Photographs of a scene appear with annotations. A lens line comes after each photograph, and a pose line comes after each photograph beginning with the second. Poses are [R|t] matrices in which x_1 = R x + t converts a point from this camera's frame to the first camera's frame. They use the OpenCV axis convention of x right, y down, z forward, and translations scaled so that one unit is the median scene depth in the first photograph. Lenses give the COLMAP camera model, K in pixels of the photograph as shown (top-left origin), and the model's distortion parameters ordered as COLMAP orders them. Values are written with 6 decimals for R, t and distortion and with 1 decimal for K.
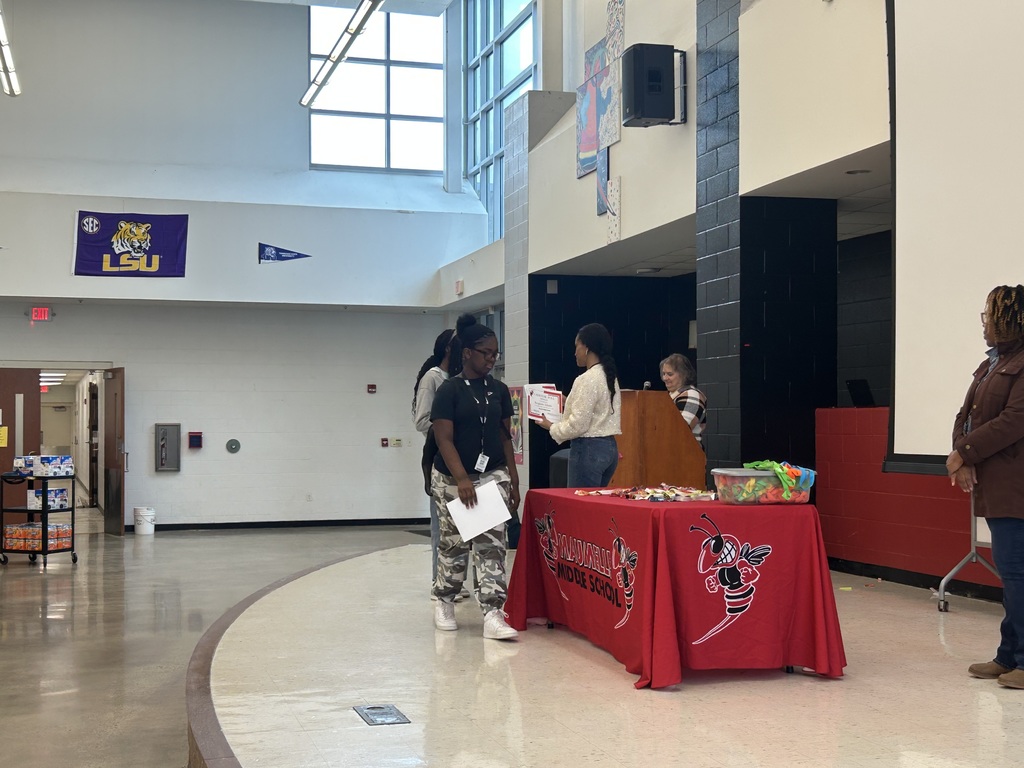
lens RADIAL K [[1401.6, 0, 518.8], [0, 1401.6, 399.7], [0, 0, 1]] dist [0.127048, 0.000000]
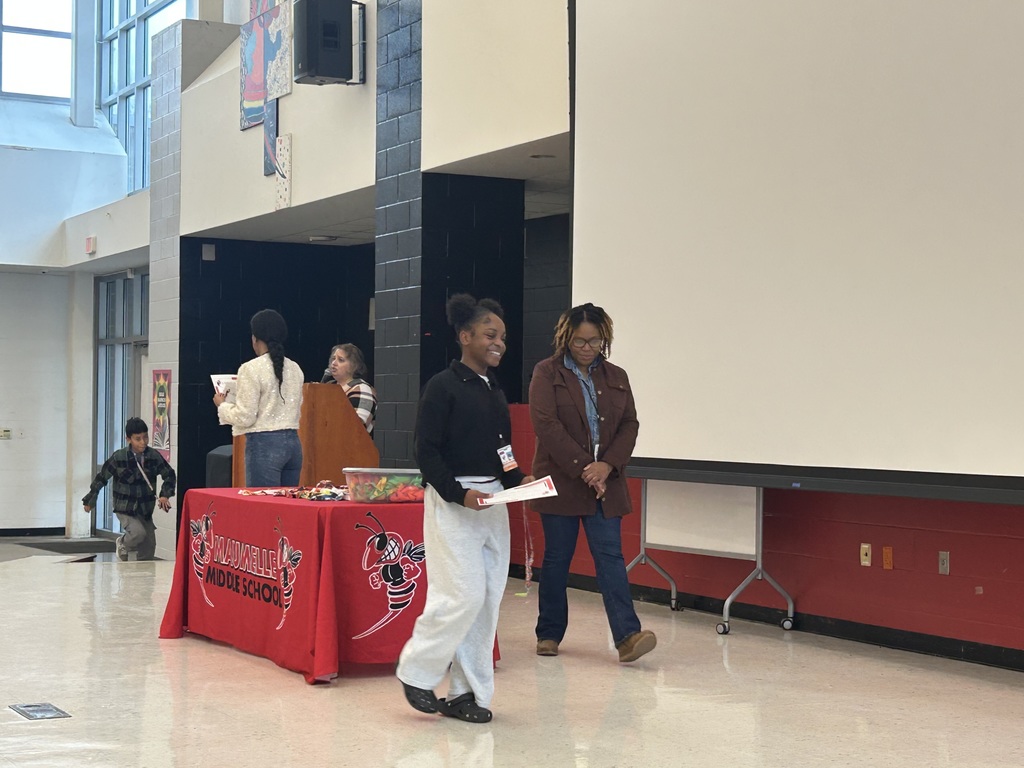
lens RADIAL K [[1813.7, 0, 494.0], [0, 1813.7, 380.3], [0, 0, 1]] dist [0.173272, 0.000000]
pose [[0.982648, 0.016529, 0.184740, -0.010733], [-0.016685, 0.999861, -0.000713, -0.006589], [-0.184726, -0.002381, 0.982787, -0.137903]]
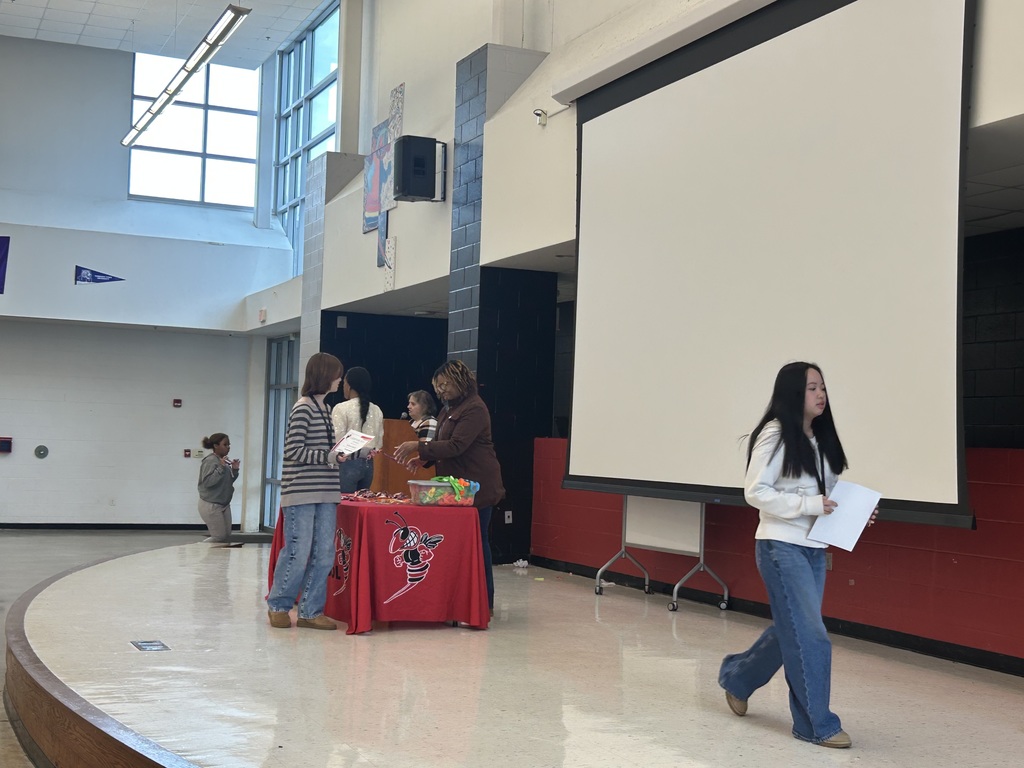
lens RADIAL K [[1401.6, 0, 515.1], [0, 1401.6, 375.8], [0, 0, 1]] dist [0.127048, 0.000000]
pose [[0.991550, 0.042537, 0.122551, 0.031426], [-0.038853, 0.998723, -0.032300, -0.006346], [-0.123768, 0.027265, 0.991937, -0.187312]]
